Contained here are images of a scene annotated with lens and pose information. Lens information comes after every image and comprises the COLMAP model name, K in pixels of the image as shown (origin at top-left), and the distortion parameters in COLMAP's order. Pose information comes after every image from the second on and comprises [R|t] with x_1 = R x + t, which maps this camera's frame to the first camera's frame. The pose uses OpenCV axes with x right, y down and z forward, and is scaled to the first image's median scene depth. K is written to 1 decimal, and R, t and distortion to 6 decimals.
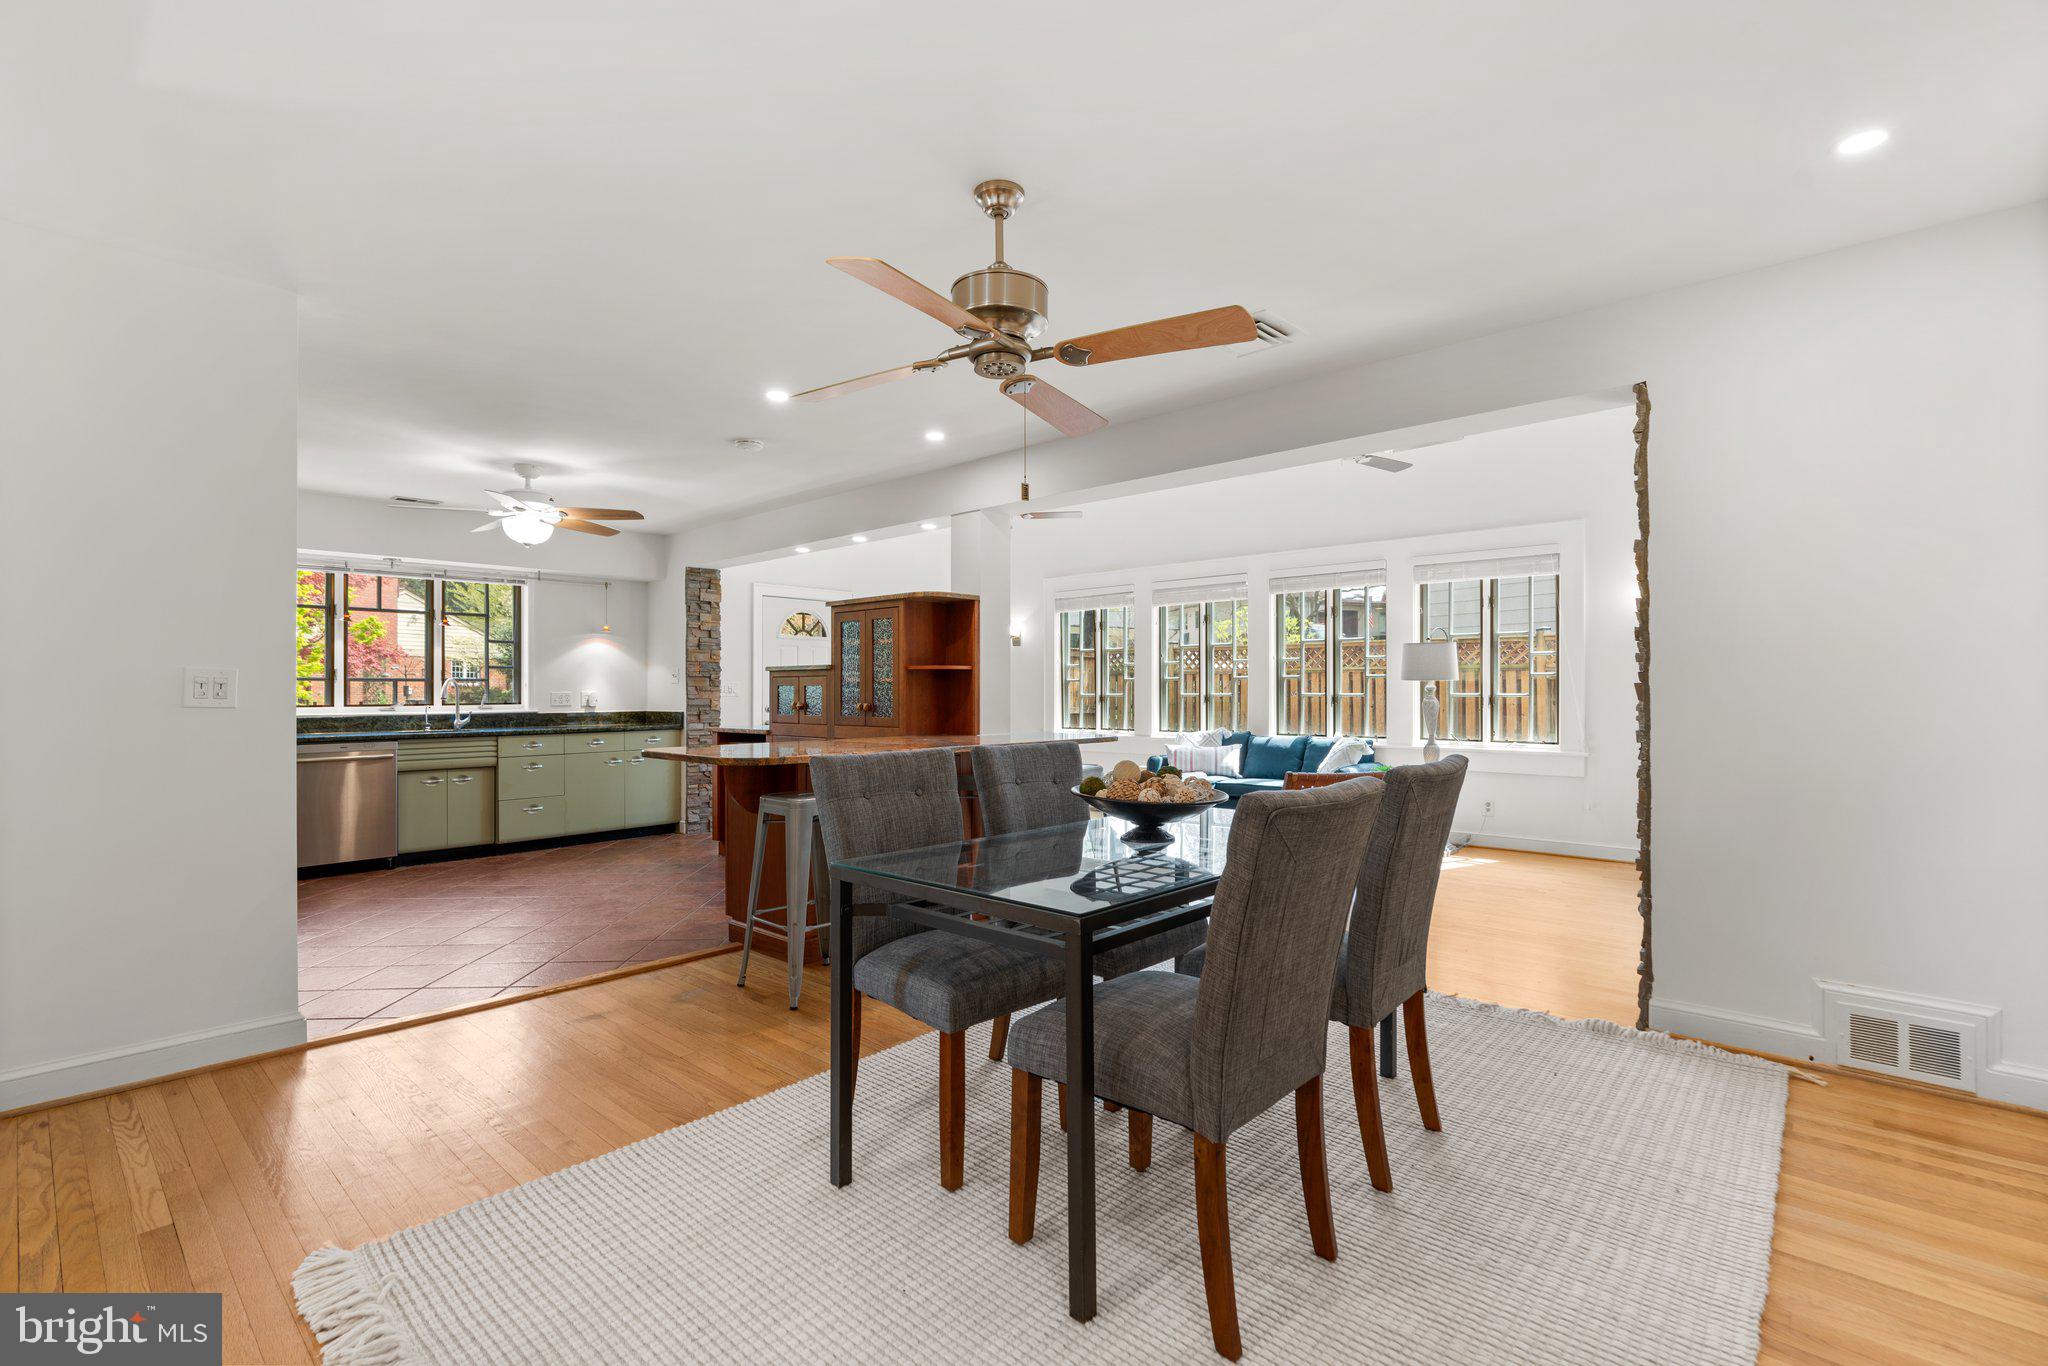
lens RADIAL K [[921.1, 0, 1020.7], [0, 921.1, 692.5], [0, 0, 1]] dist [-0.014945, 0.006727]
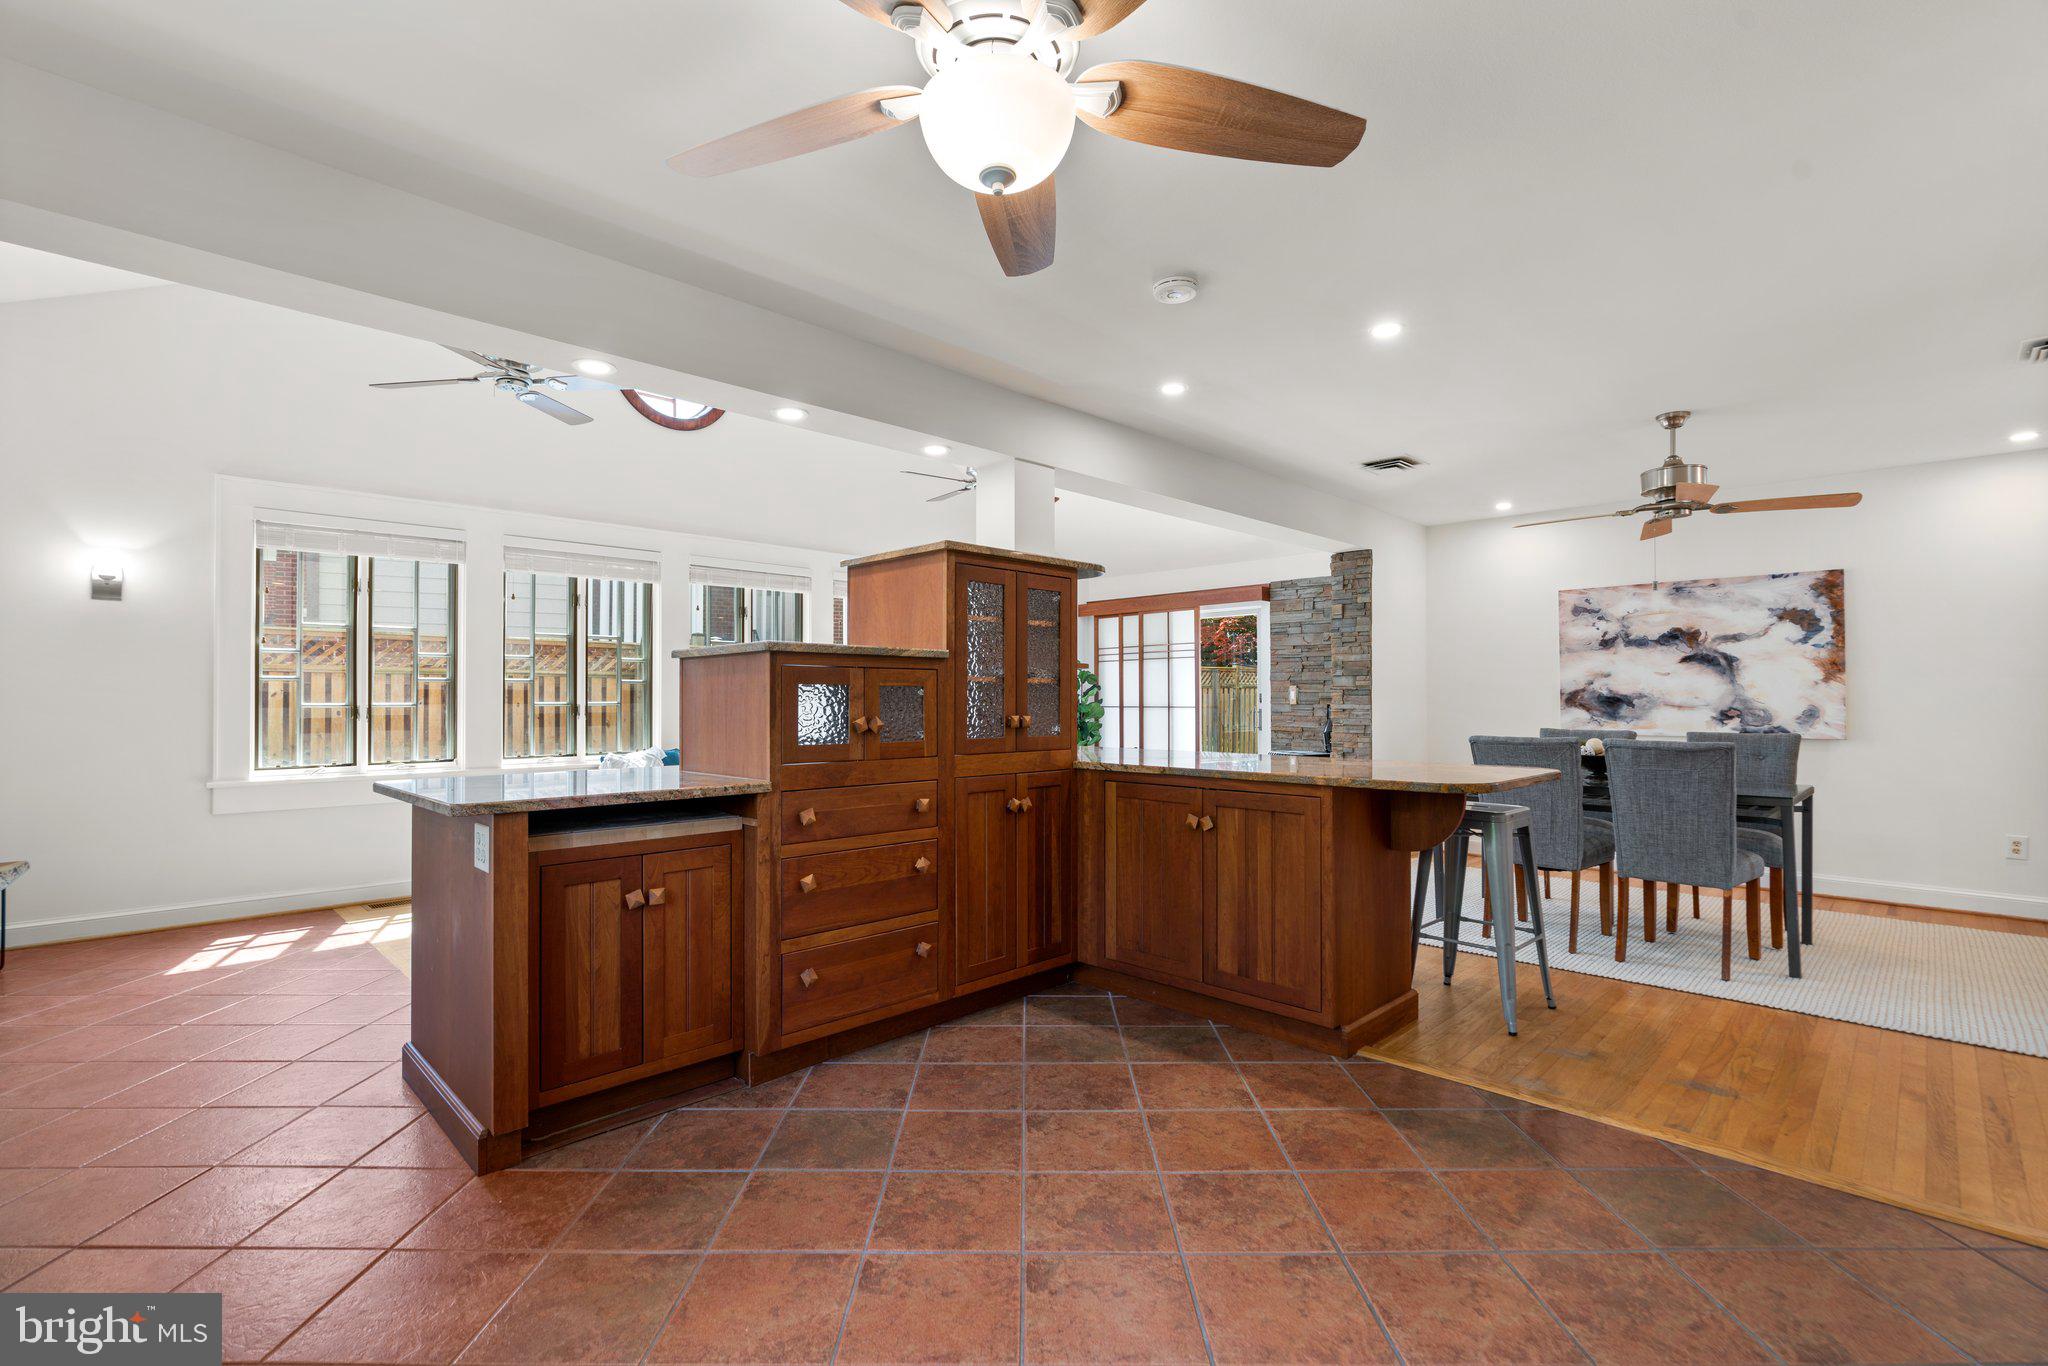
lens RADIAL K [[921.1, 0, 1039.9], [0, 921.1, 690.4], [0, 0, 1]] dist [-0.014945, 0.006727]
pose [[0.031323, 0.013394, 0.999420, -0.632632], [-0.000592, 0.999910, -0.013382, 0.001894], [-0.999509, -0.000173, 0.031328, 0.751629]]
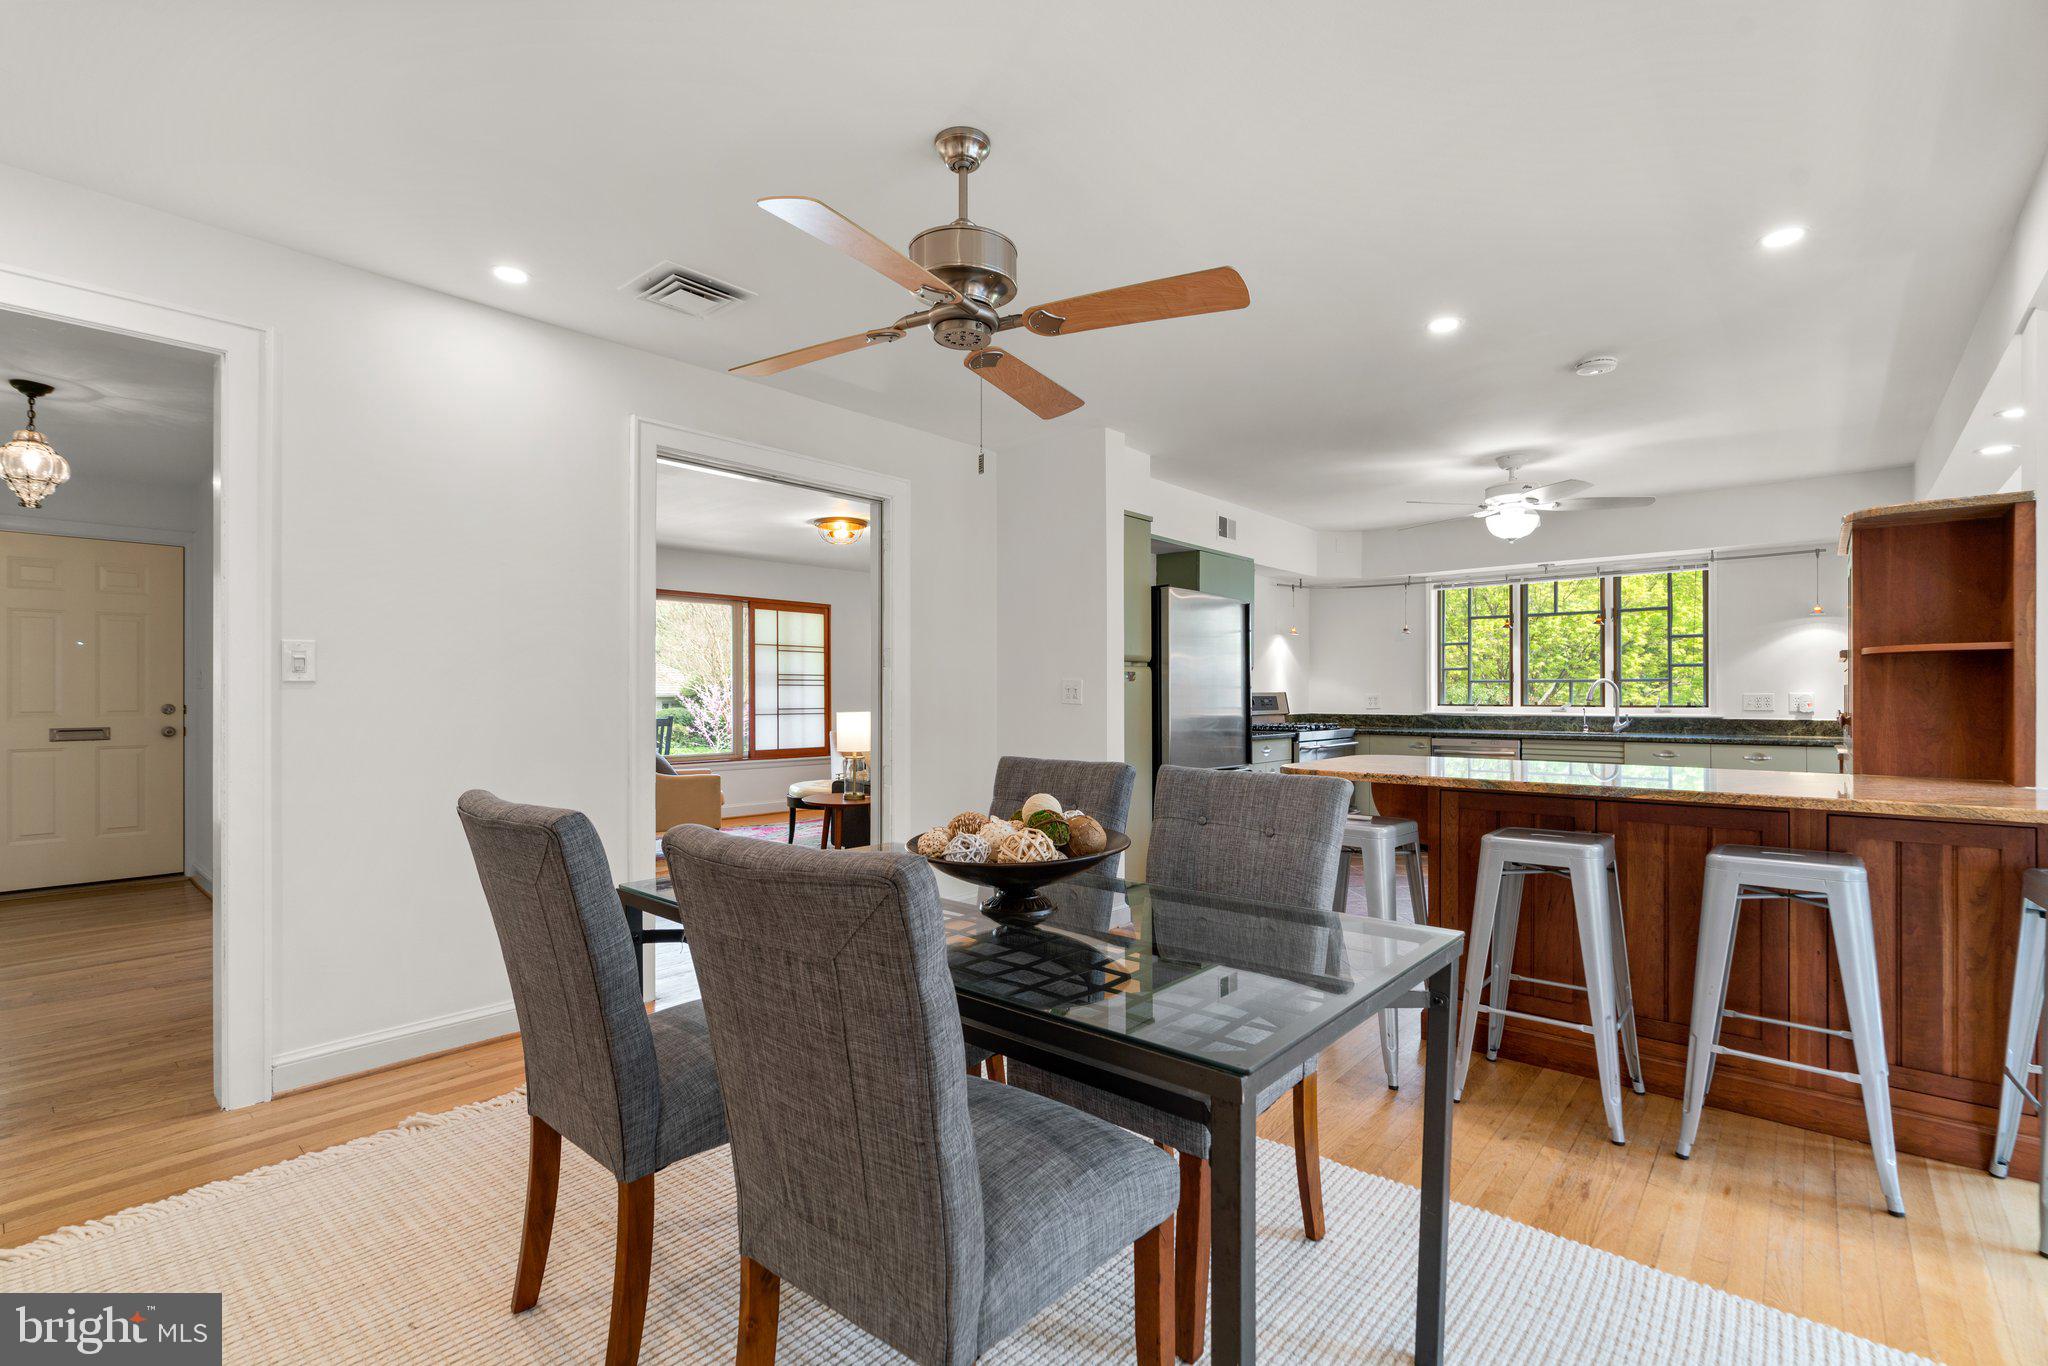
lens RADIAL K [[921.1, 0, 1033.8], [0, 921.1, 696.4], [0, 0, 1]] dist [-0.014945, 0.006727]
pose [[0.035476, 0.005480, -0.999356, 0.305920], [-0.001637, 0.999984, 0.005426, -0.001428], [0.999369, 0.001443, 0.035484, 0.358583]]
